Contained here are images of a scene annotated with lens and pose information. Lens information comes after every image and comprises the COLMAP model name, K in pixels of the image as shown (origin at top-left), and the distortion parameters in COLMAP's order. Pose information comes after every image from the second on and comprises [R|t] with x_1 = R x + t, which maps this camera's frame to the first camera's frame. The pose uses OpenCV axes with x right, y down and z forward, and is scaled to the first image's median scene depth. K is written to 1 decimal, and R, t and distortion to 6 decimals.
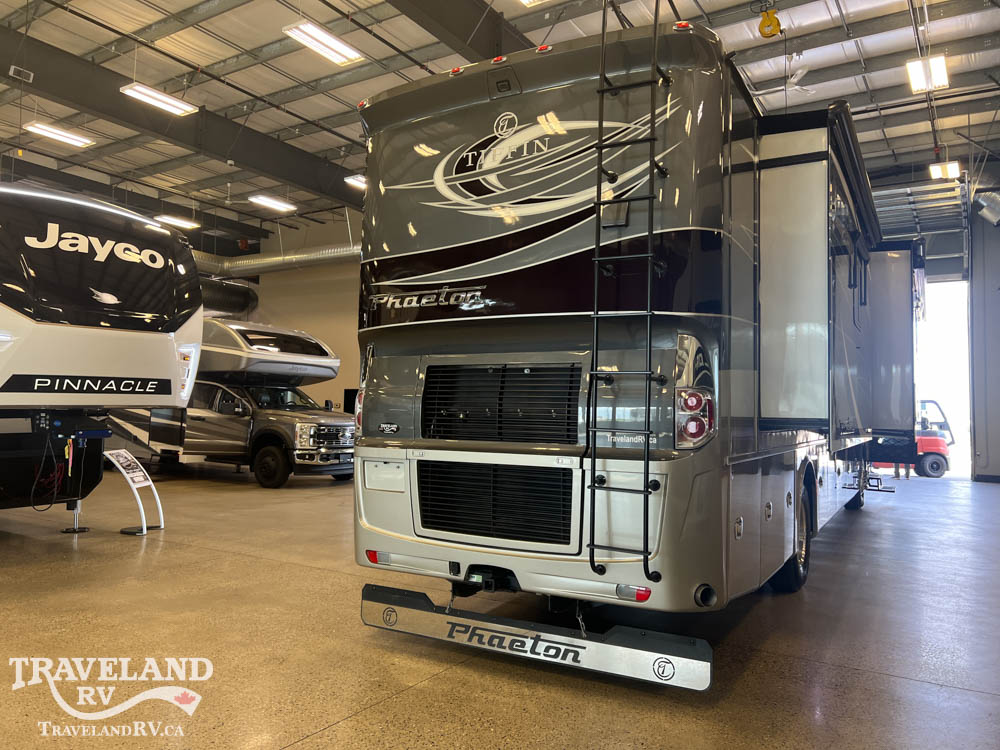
lens RADIAL K [[755.5, 0, 501.3], [0, 755.5, 376.7], [0, 0, 1]] dist [0.055892, -0.066055]
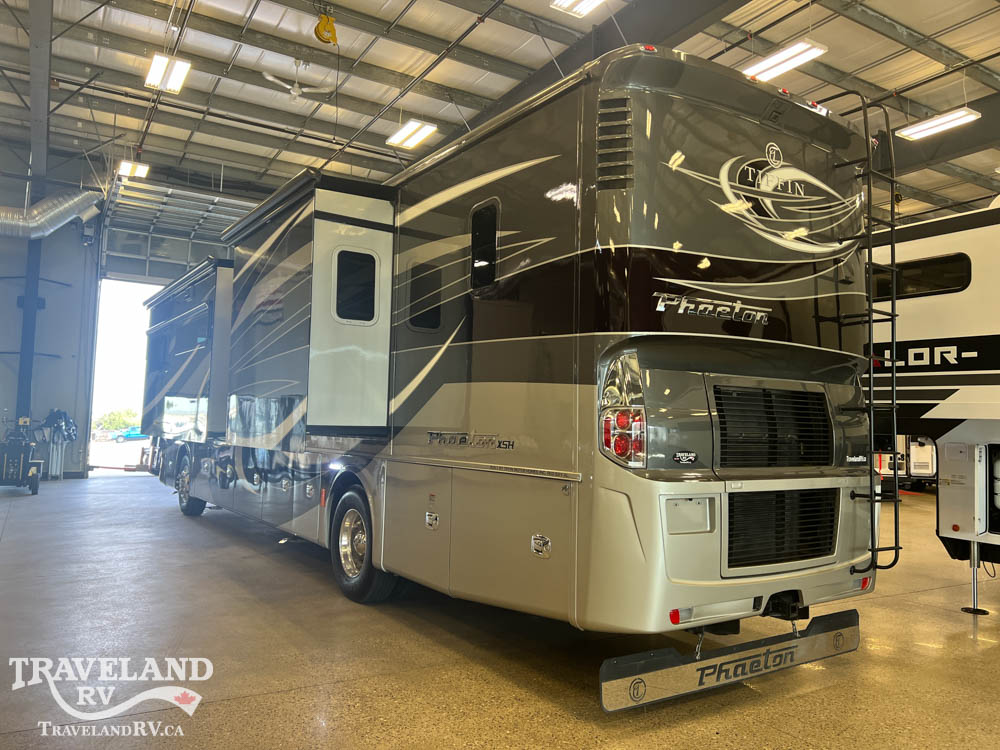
lens RADIAL K [[766.4, 0, 502.3], [0, 766.4, 371.3], [0, 0, 1]] dist [0.012509, -0.004349]
pose [[0.430767, 0.054130, 0.900838, -1.040197], [-0.061601, 0.997635, -0.030489, 0.011872], [-0.900358, -0.042359, 0.433083, 0.850871]]
